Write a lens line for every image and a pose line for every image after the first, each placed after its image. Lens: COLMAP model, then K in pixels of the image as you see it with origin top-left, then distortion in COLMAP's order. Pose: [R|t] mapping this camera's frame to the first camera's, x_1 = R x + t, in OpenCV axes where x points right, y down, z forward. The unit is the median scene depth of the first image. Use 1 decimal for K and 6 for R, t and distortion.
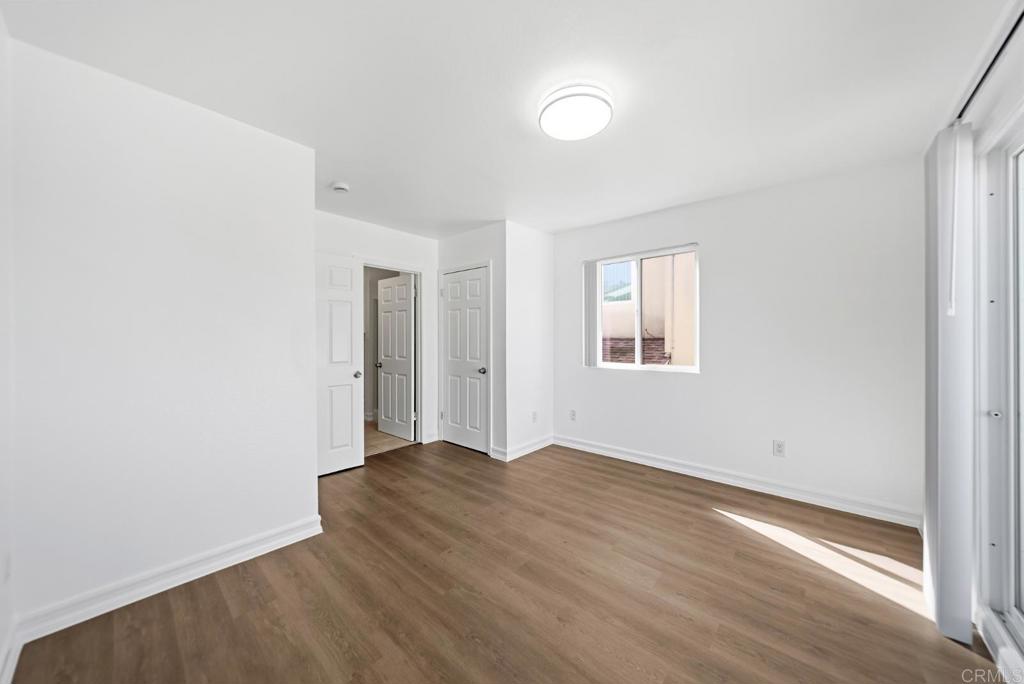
lens RADIAL K [[351.4, 0, 510.4], [0, 351.4, 341.0], [0, 0, 1]] dist [-0.001220, -0.000119]
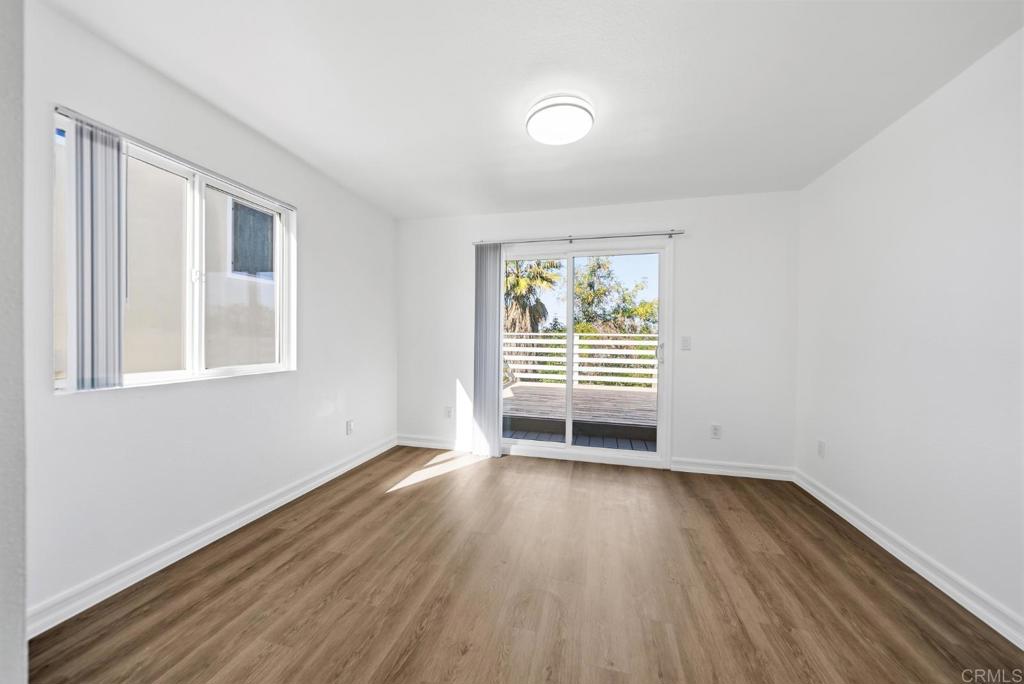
lens RADIAL K [[351.4, 0, 510.4], [0, 351.4, 341.0], [0, 0, 1]] dist [-0.001220, -0.000119]
pose [[-0.448145, -0.017143, 0.893797, -0.507221], [-0.008746, 0.999852, 0.014791, 0.009812], [-0.893918, -0.001189, -0.448228, 1.135000]]
